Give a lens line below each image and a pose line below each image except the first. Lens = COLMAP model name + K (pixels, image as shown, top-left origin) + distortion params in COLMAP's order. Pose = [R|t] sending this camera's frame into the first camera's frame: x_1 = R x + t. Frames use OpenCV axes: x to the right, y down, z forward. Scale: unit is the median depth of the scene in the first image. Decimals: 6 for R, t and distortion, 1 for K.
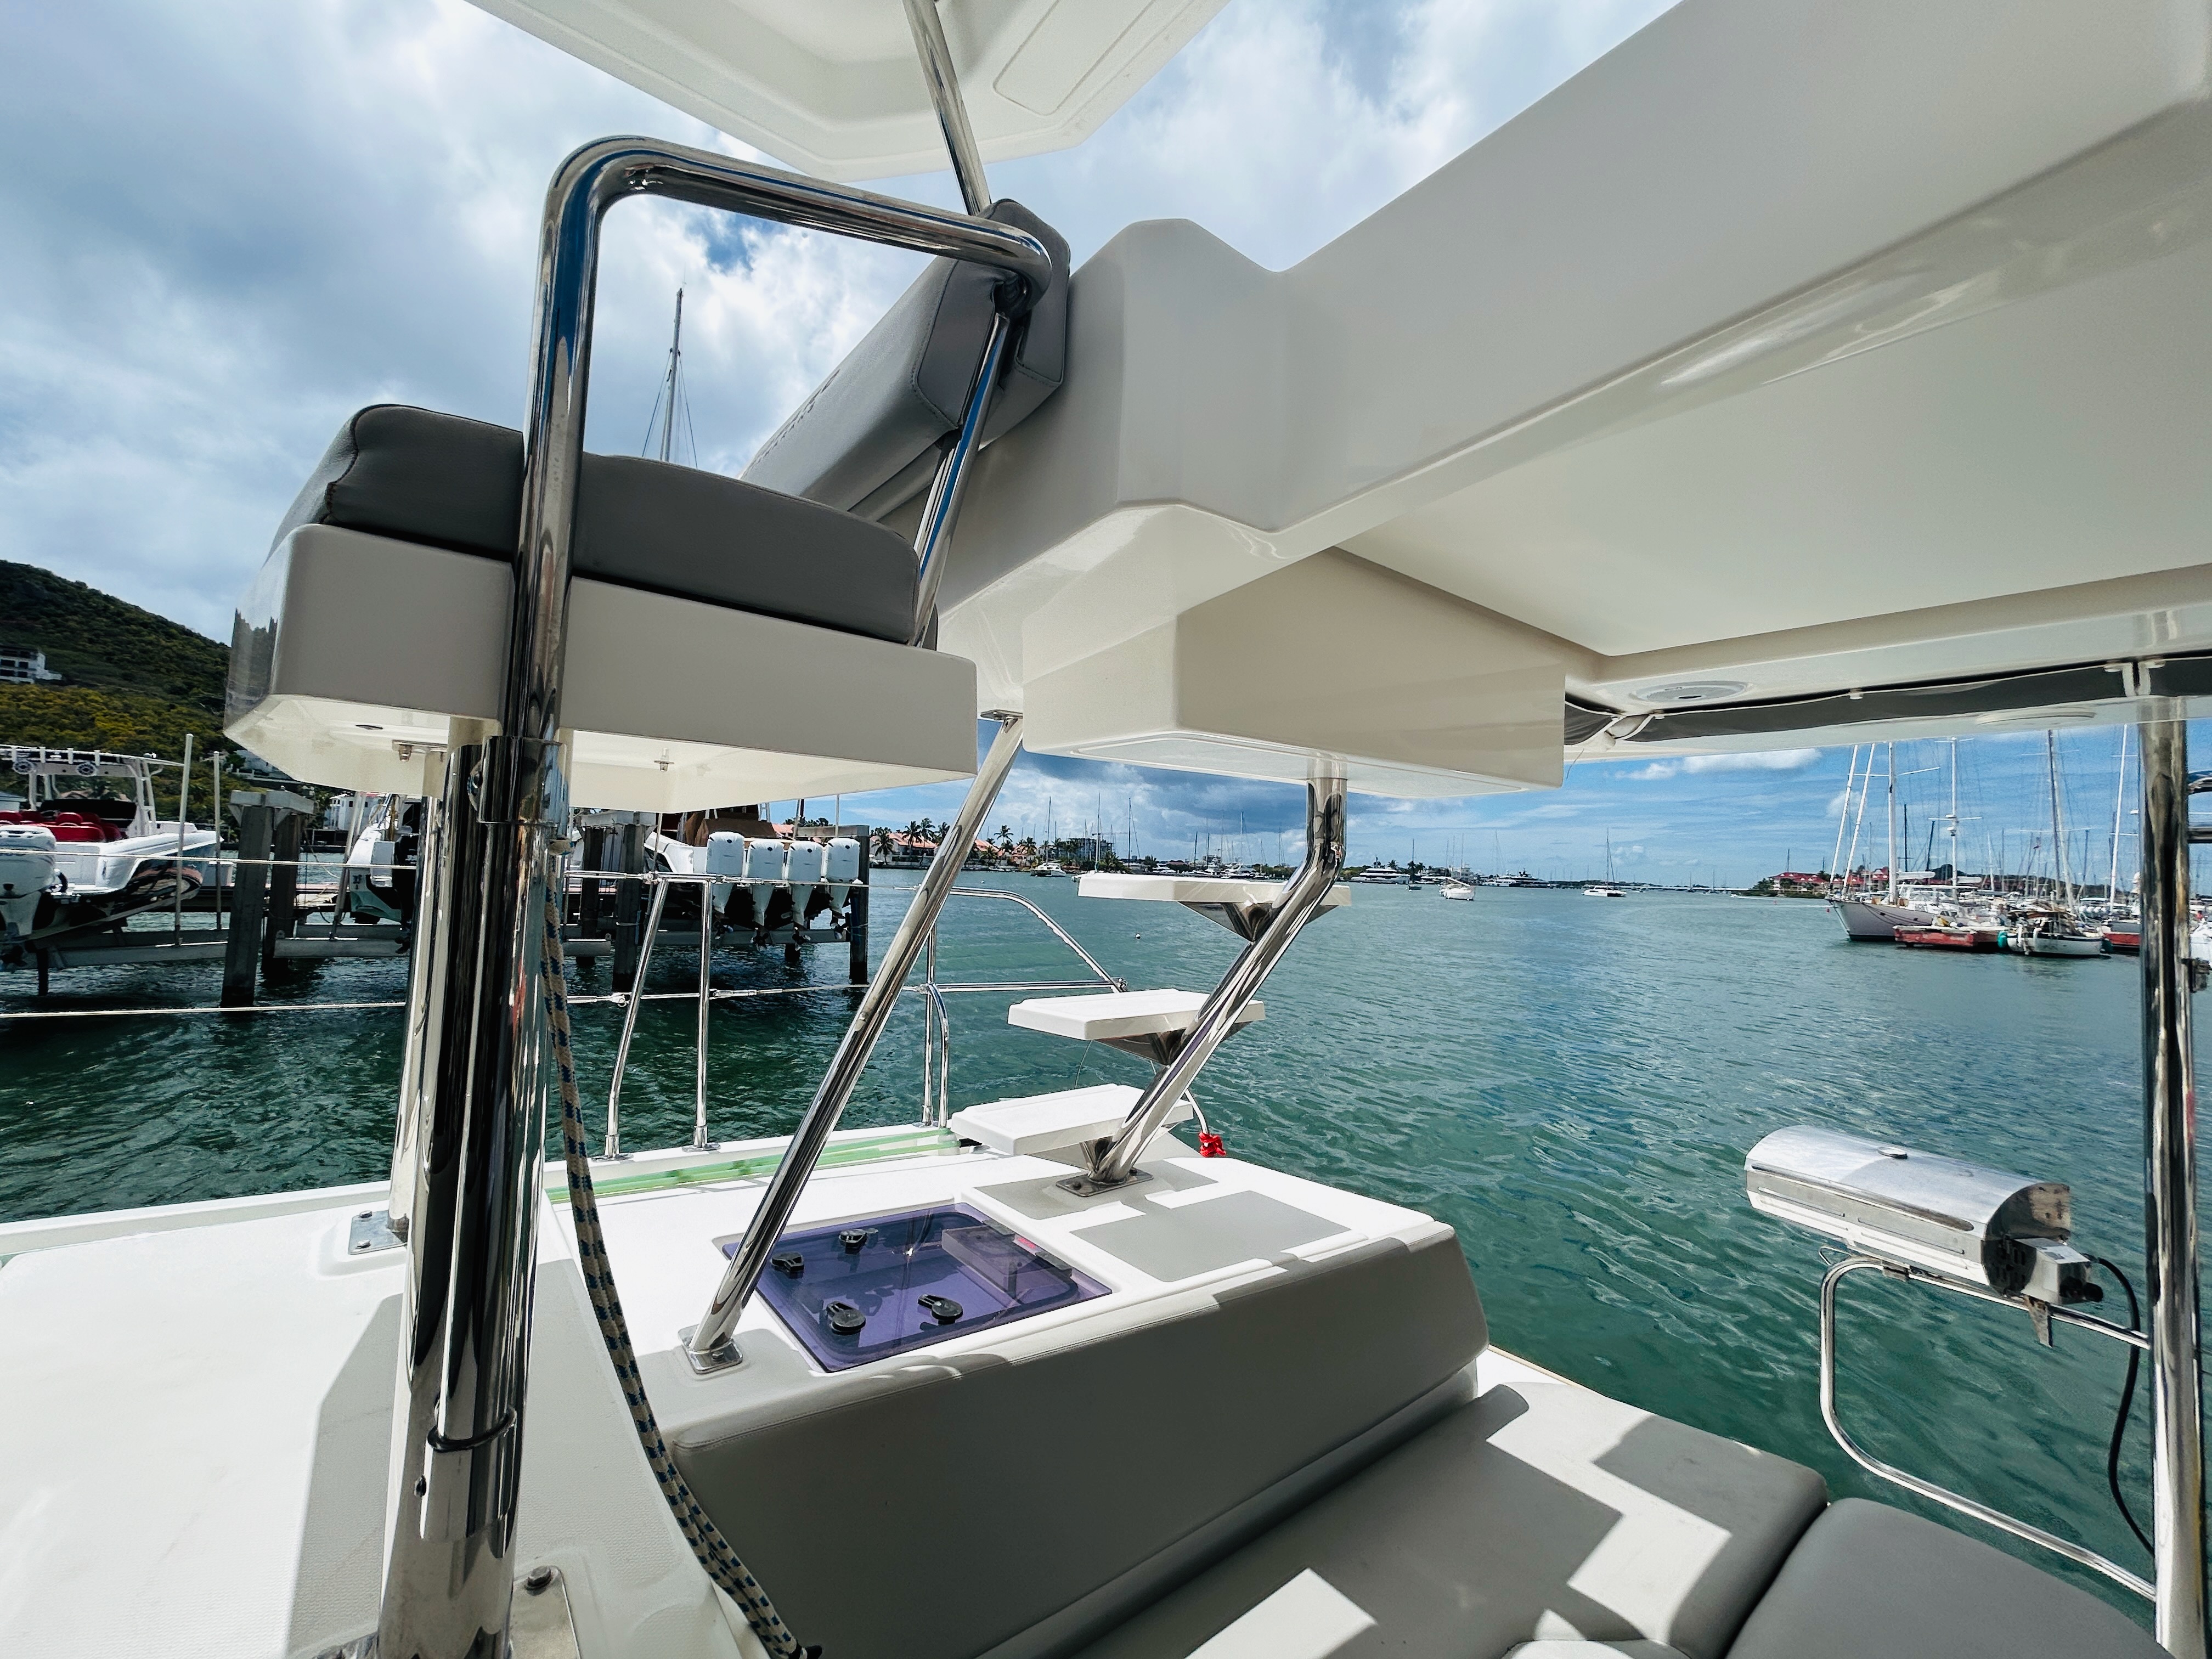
lens RADIAL K [[892.3, 0, 1110.4], [0, 892.3, 822.0], [0, 0, 1]] dist [-0.002103, 0.000178]
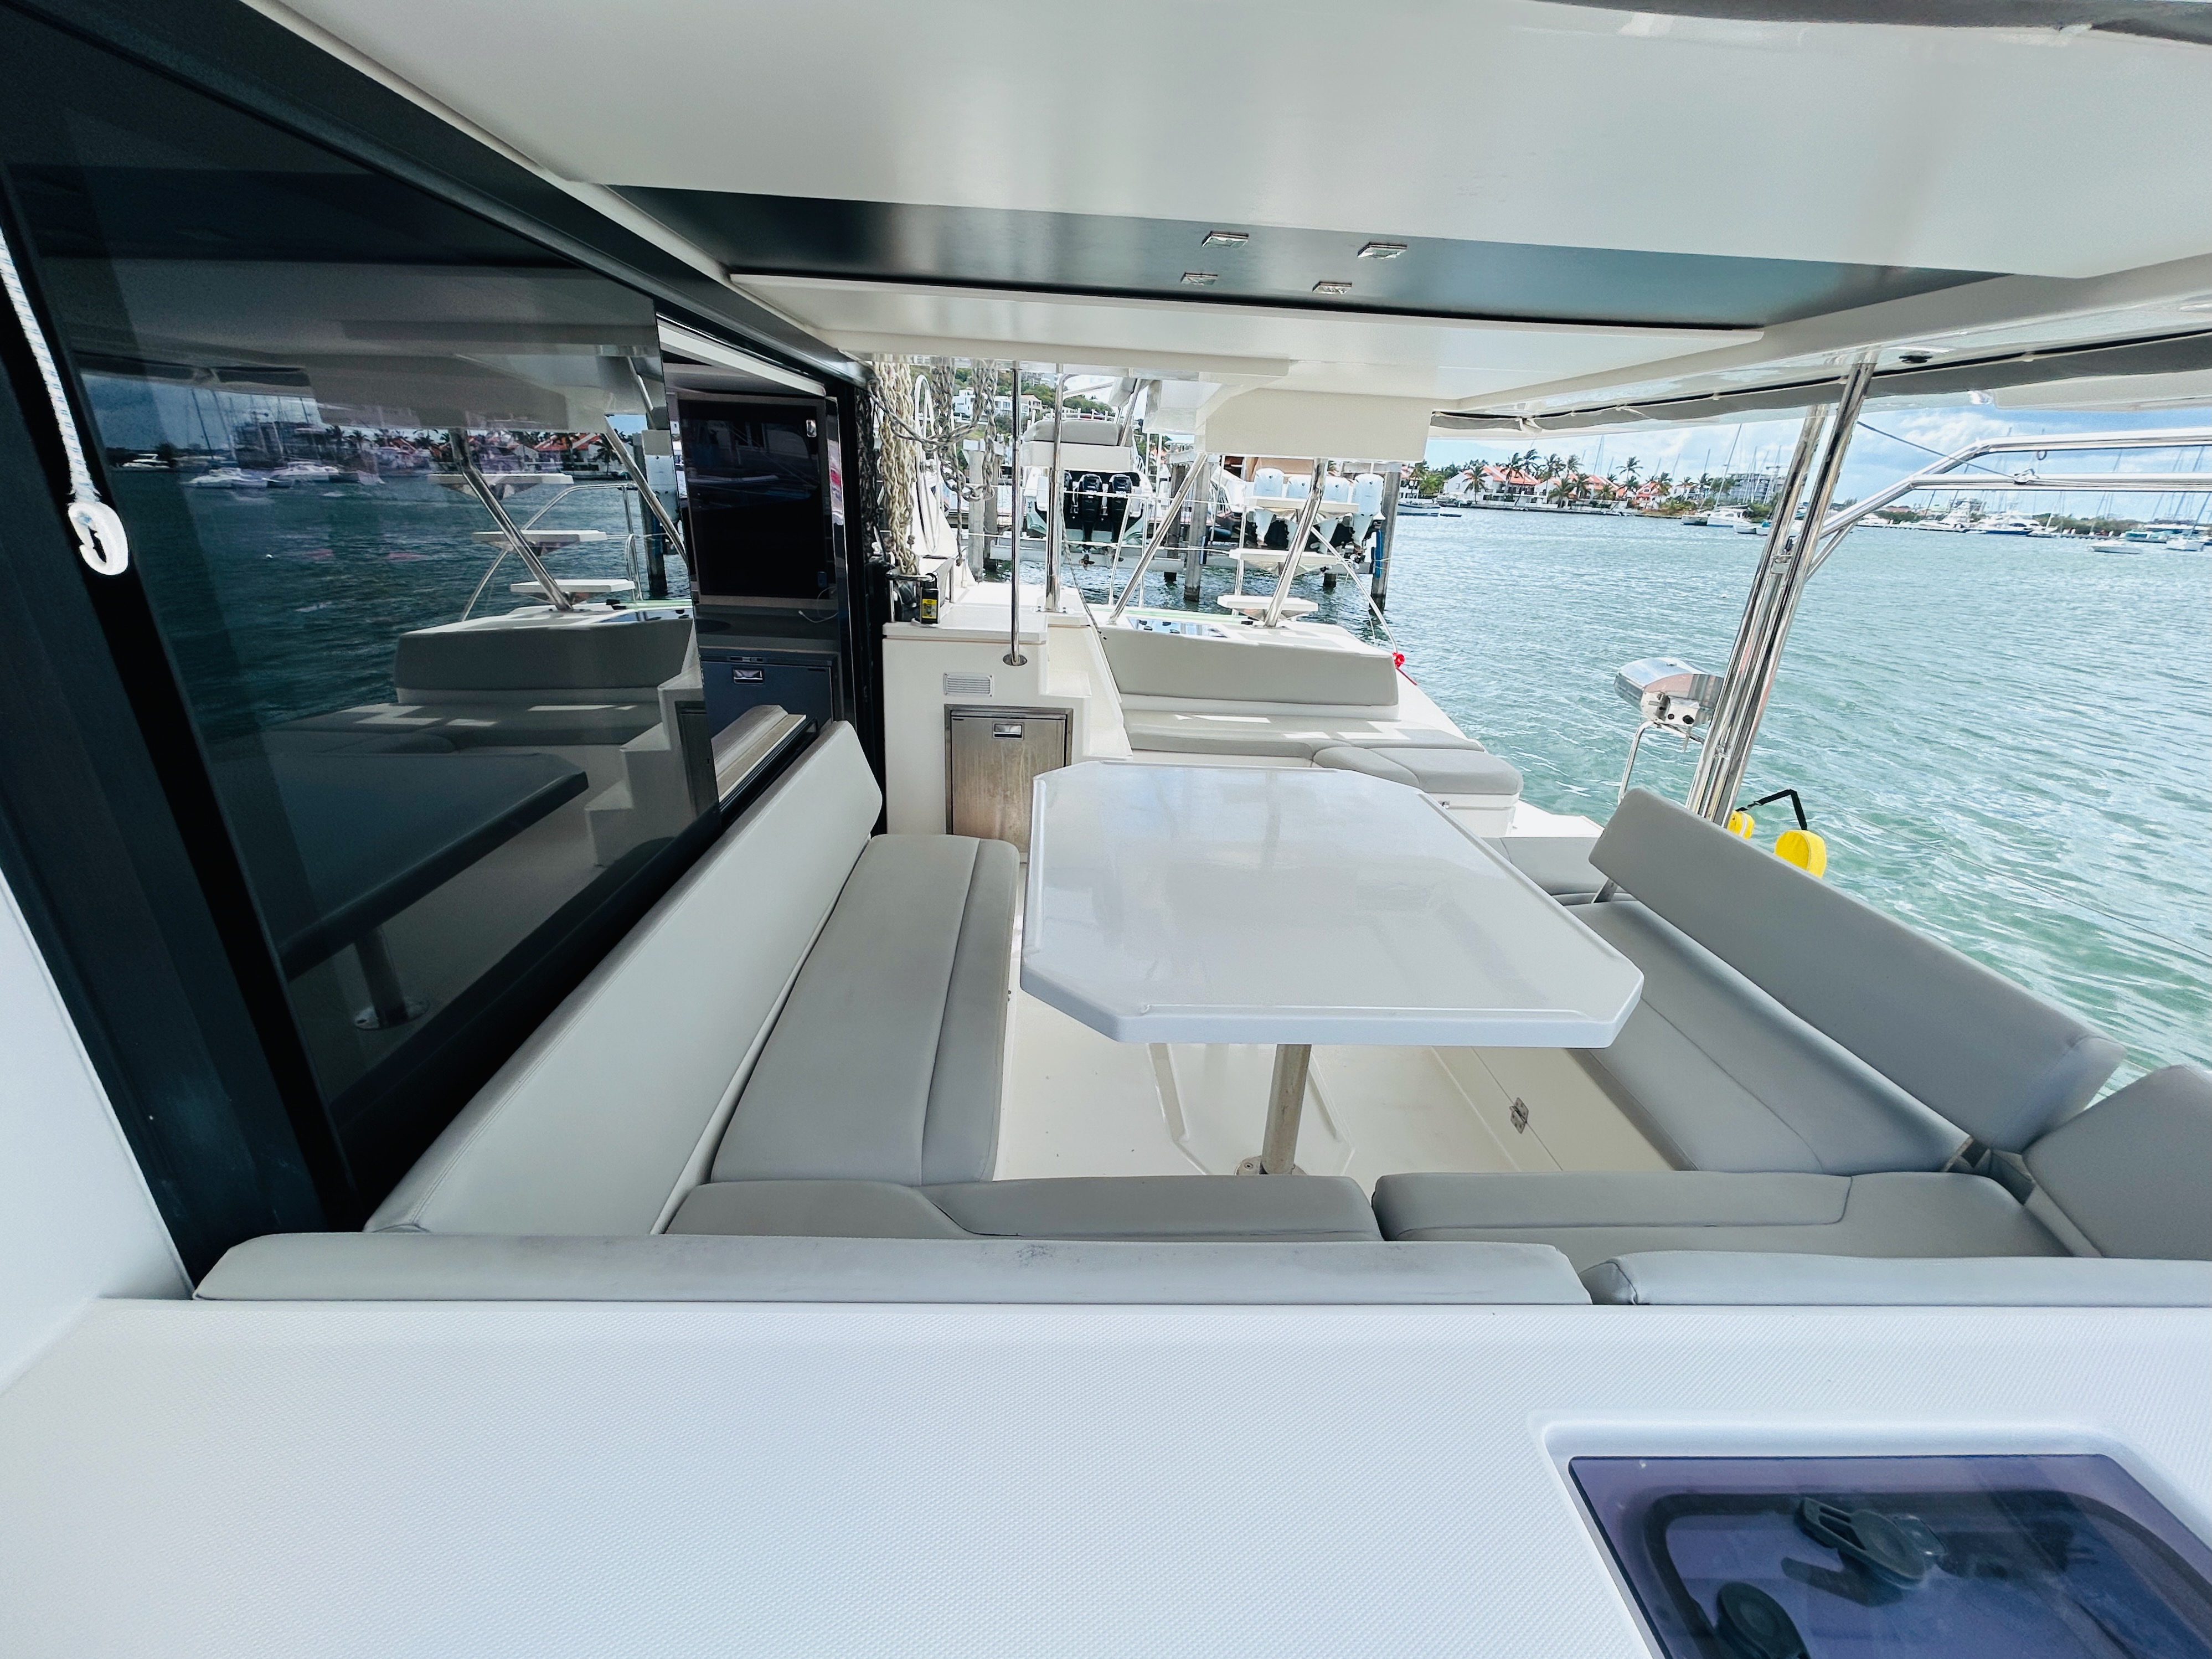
lens RADIAL K [[892.3, 0, 1096.4], [0, 892.3, 817.9], [0, 0, 1]] dist [-0.002103, 0.000178]
pose [[0.803249, 0.214019, -0.555866, 1.013843], [0.011770, 0.927334, 0.374050, -0.047732], [0.595527, -0.306998, 0.742361, -1.206265]]
